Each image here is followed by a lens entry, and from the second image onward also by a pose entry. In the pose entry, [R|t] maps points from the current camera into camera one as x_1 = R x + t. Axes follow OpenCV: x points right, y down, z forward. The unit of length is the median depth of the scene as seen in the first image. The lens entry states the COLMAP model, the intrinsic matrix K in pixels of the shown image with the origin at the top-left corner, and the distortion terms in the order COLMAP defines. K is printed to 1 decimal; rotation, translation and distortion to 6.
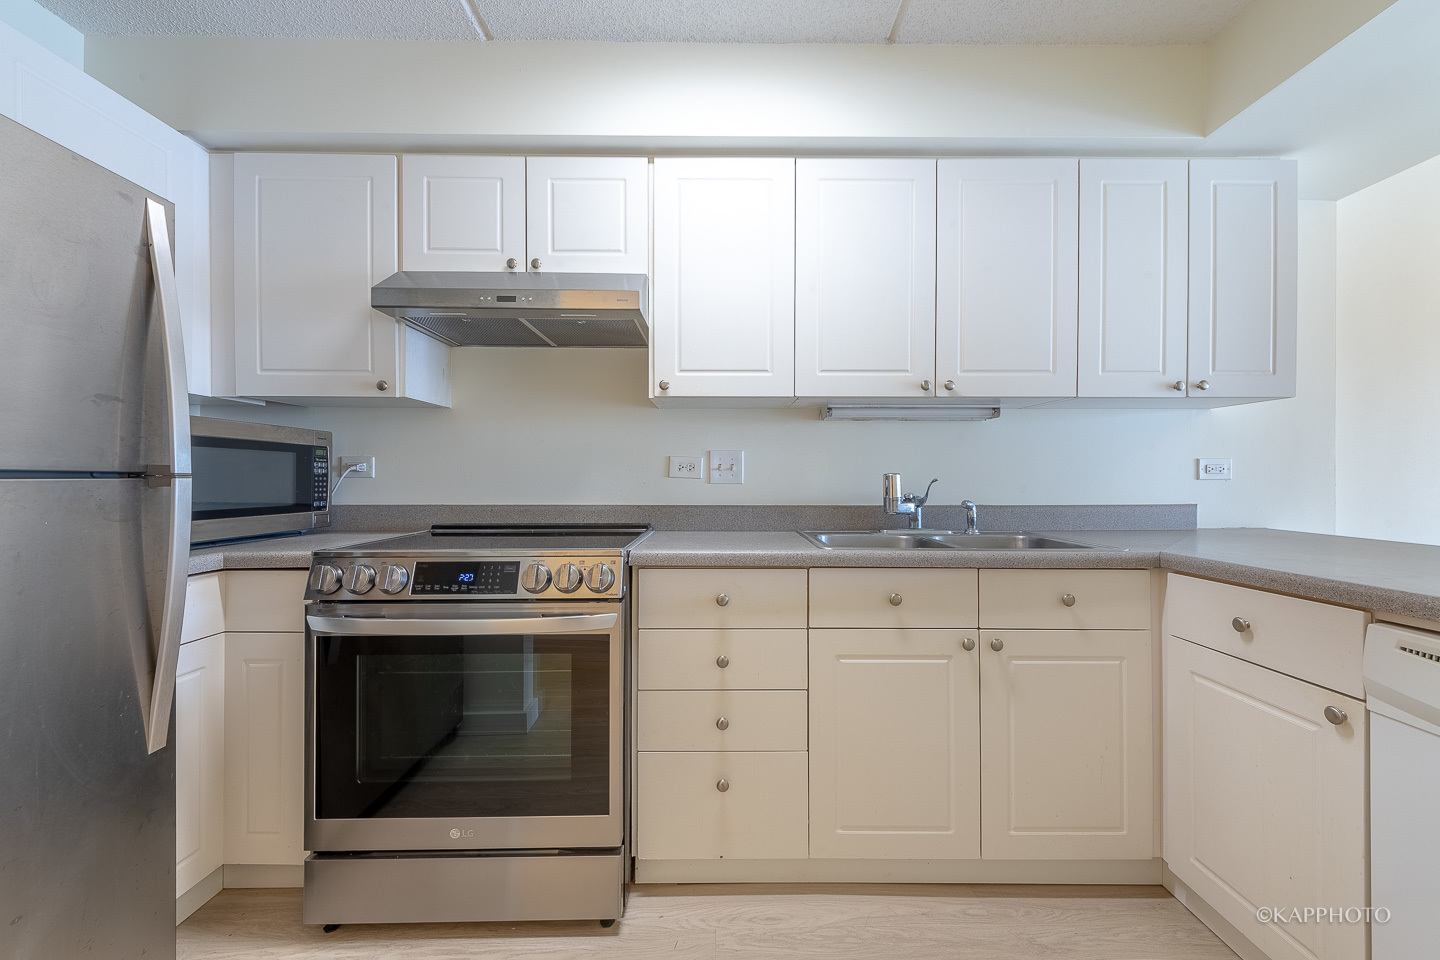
lens RADIAL K [[590.4, 0, 727.8], [0, 590.4, 469.8], [0, 0, 1]] dist [0.013987, -0.006199]
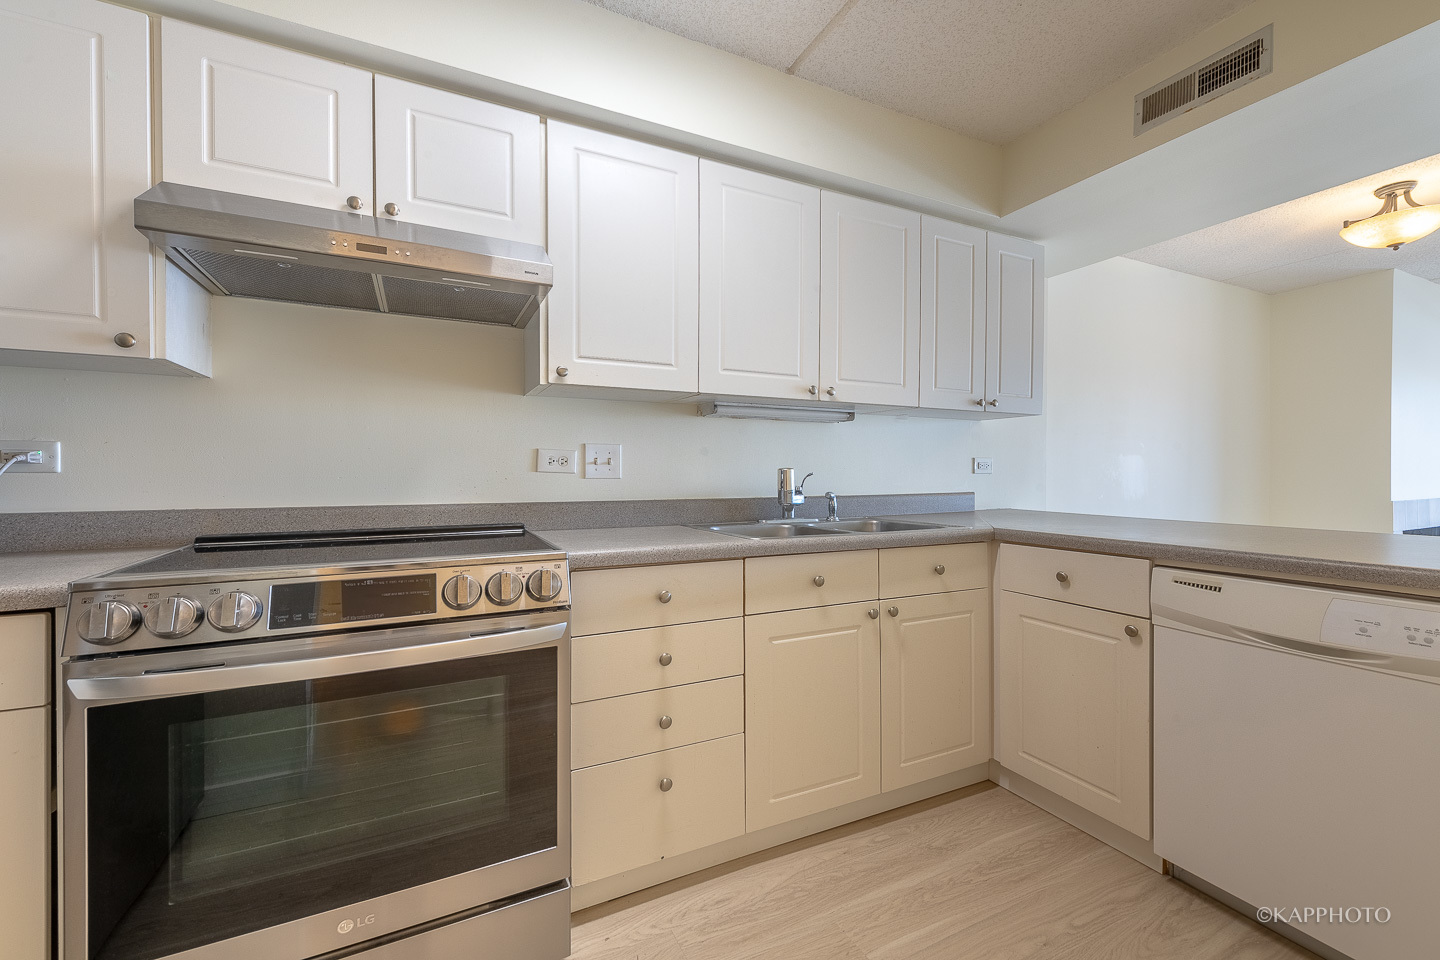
lens RADIAL K [[590.4, 0, 727.8], [0, 590.4, 469.8], [0, 0, 1]] dist [0.013987, -0.006199]
pose [[0.895040, 0.001427, 0.445984, -0.319829], [-0.005503, 0.999954, 0.007843, 0.001103], [-0.445952, -0.009474, 0.895007, 0.070067]]
